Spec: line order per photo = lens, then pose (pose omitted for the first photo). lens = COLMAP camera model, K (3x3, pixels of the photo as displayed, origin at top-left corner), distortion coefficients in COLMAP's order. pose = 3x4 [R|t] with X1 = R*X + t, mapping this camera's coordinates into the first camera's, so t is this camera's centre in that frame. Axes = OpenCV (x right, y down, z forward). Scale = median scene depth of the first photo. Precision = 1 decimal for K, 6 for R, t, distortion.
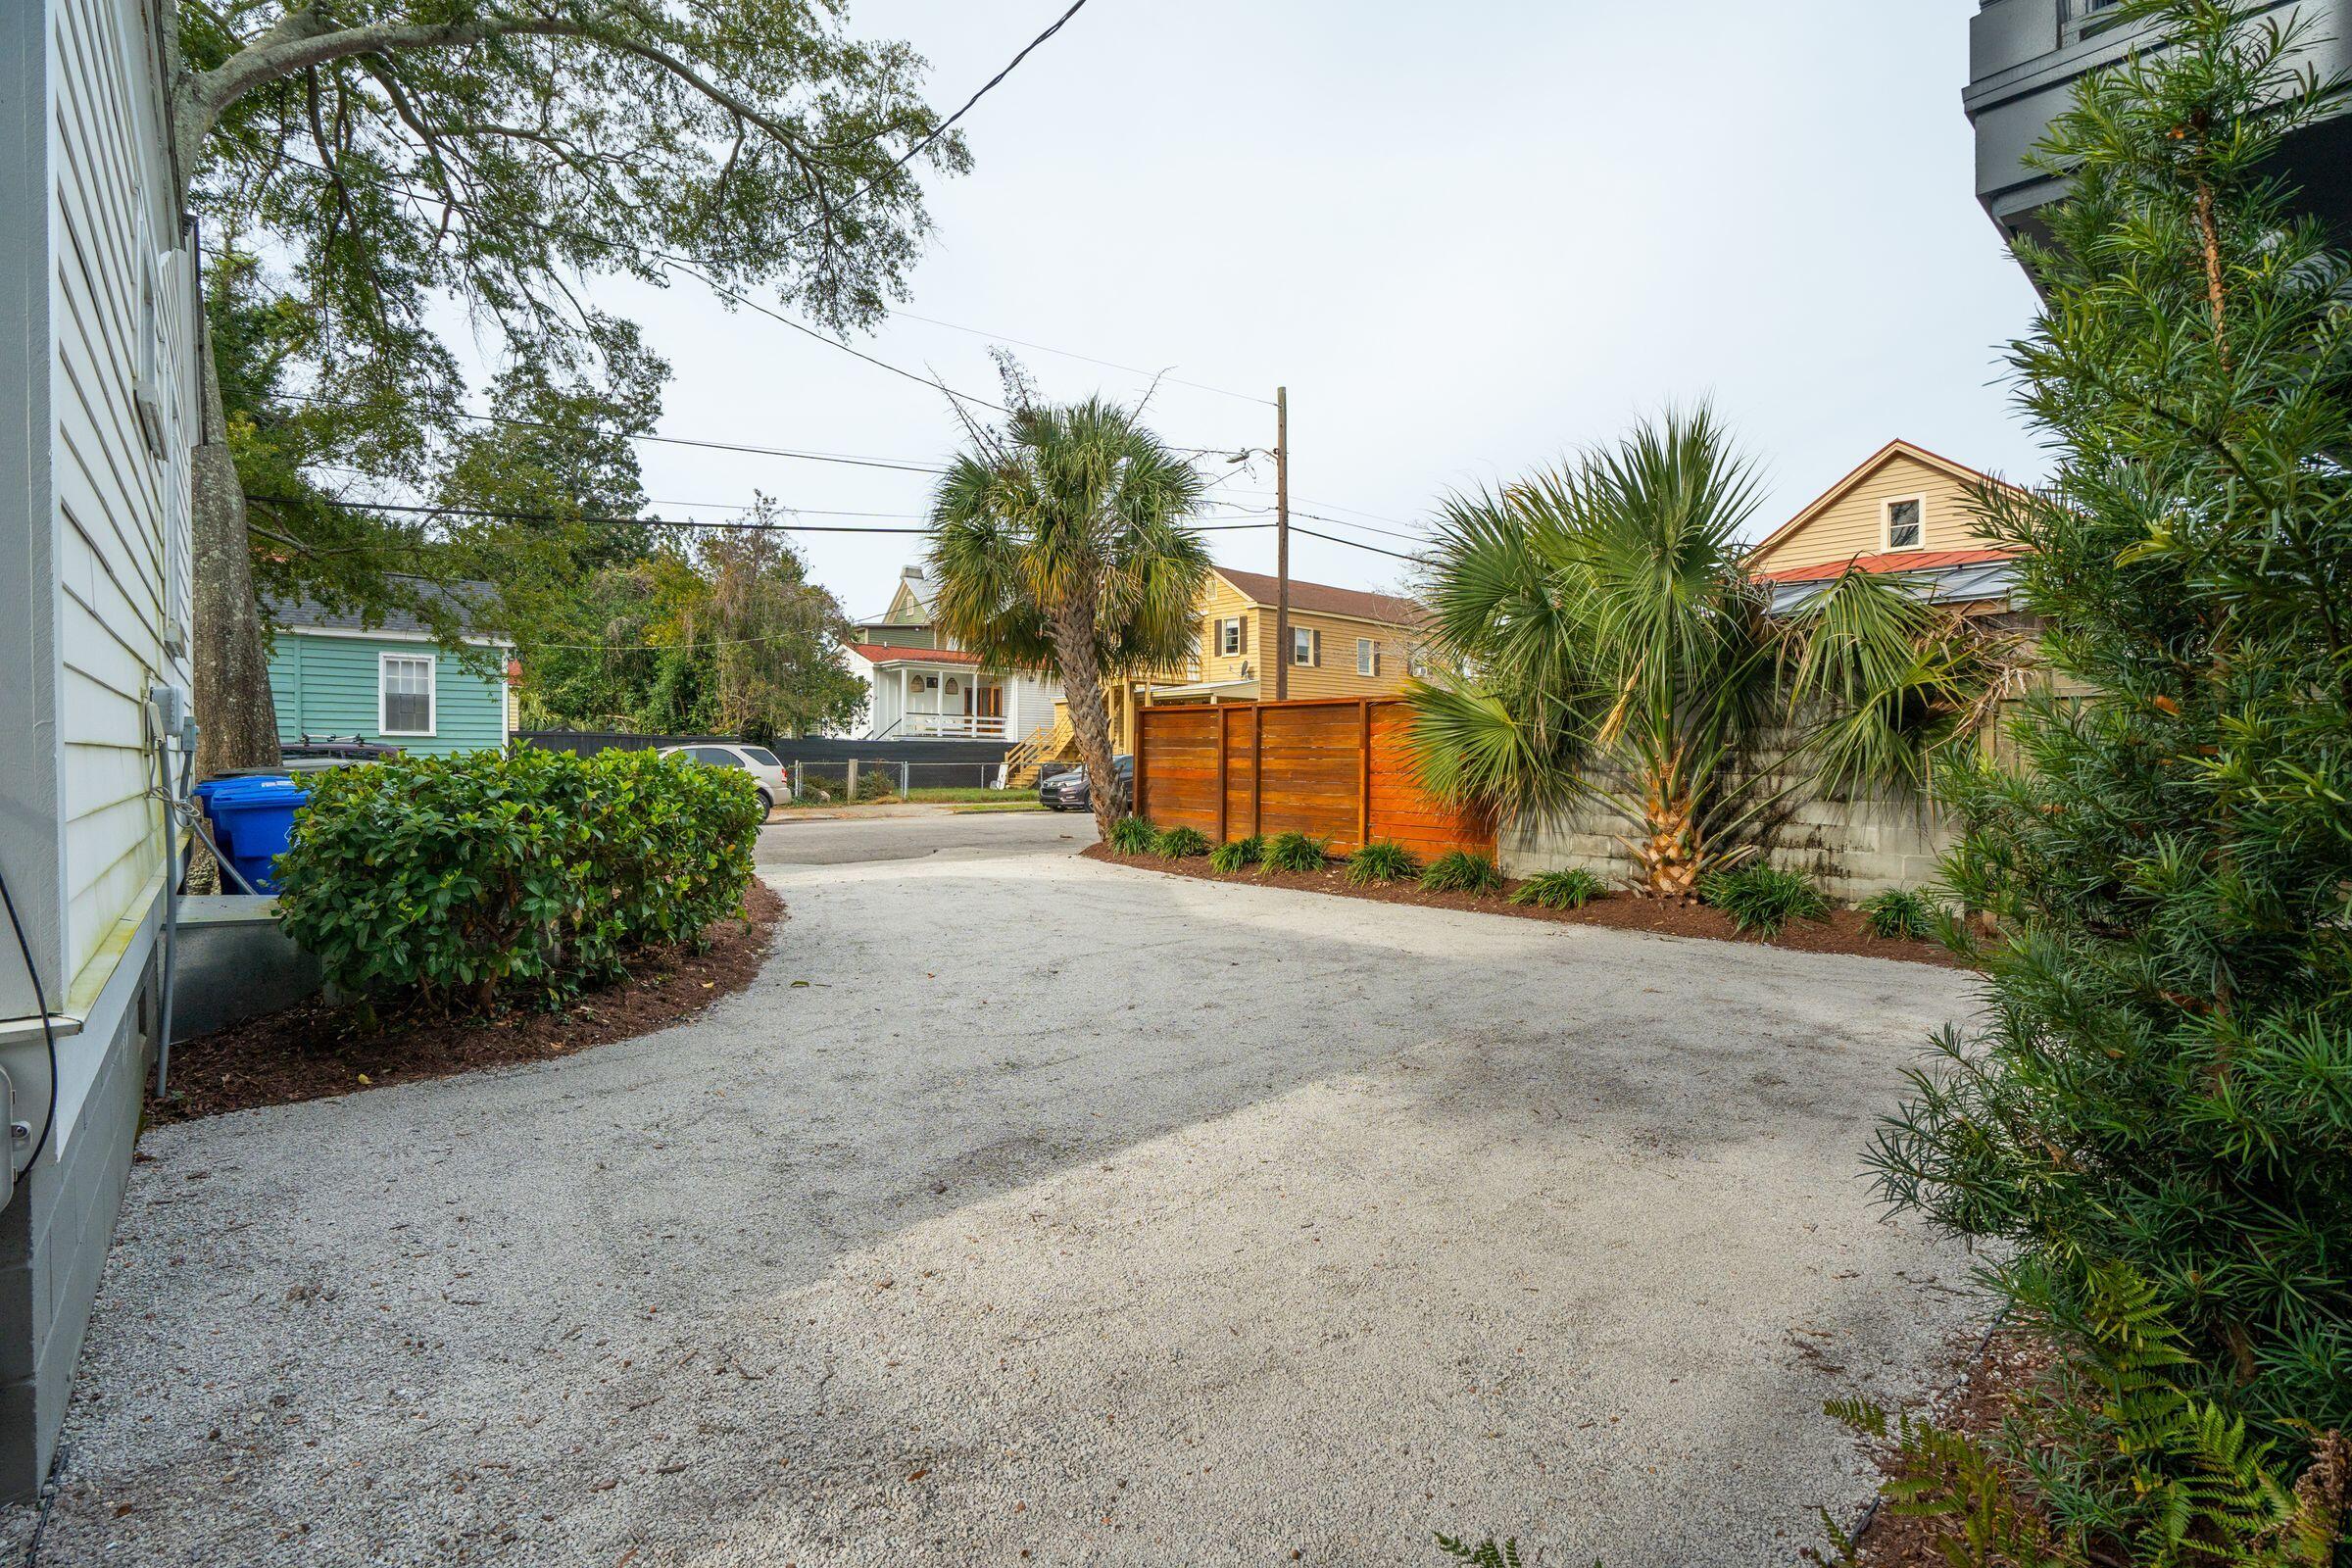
lens RADIAL K [[1042.4, 0, 1222.5], [0, 1042.4, 782.4], [0, 0, 1]] dist [-0.002148, 0.000069]
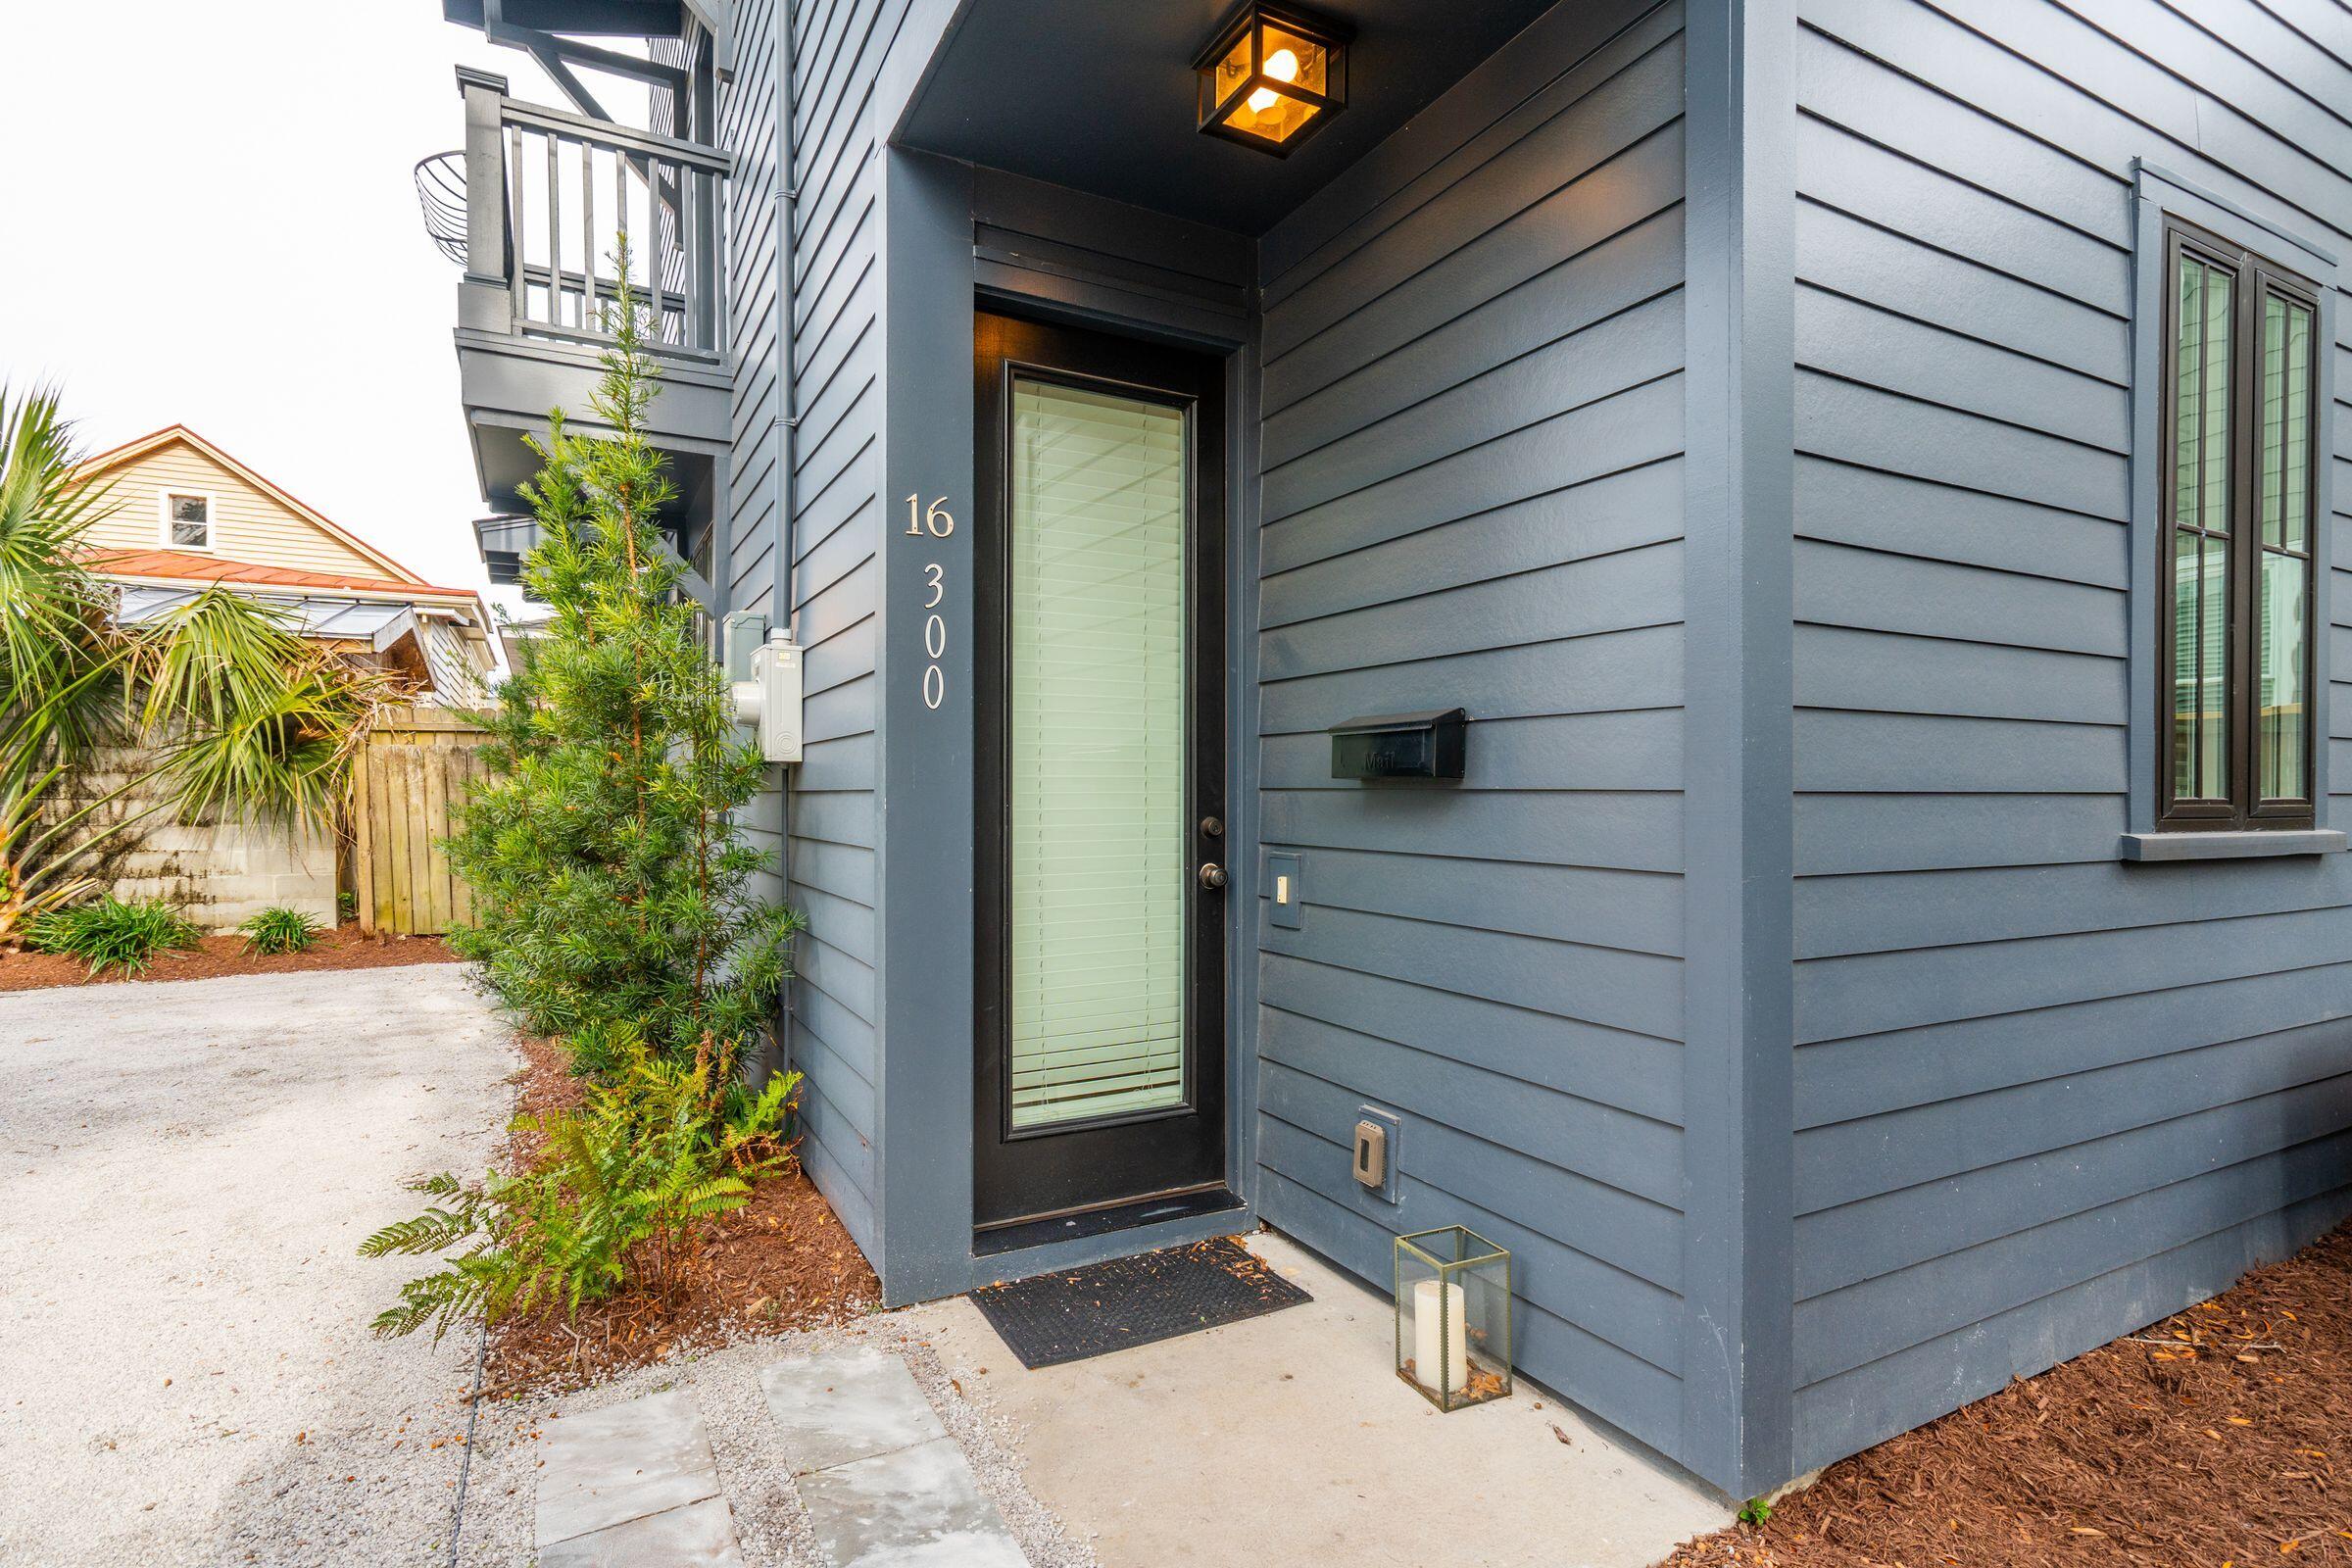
lens RADIAL K [[1042.4, 0, 1222.5], [0, 1042.4, 782.4], [0, 0, 1]] dist [-0.002148, 0.000069]
pose [[0.183135, 0.000284, 0.983088, -0.184245], [0.020131, 0.999789, -0.004039, 0.000874], [-0.982882, 0.020530, 0.183091, -0.111689]]
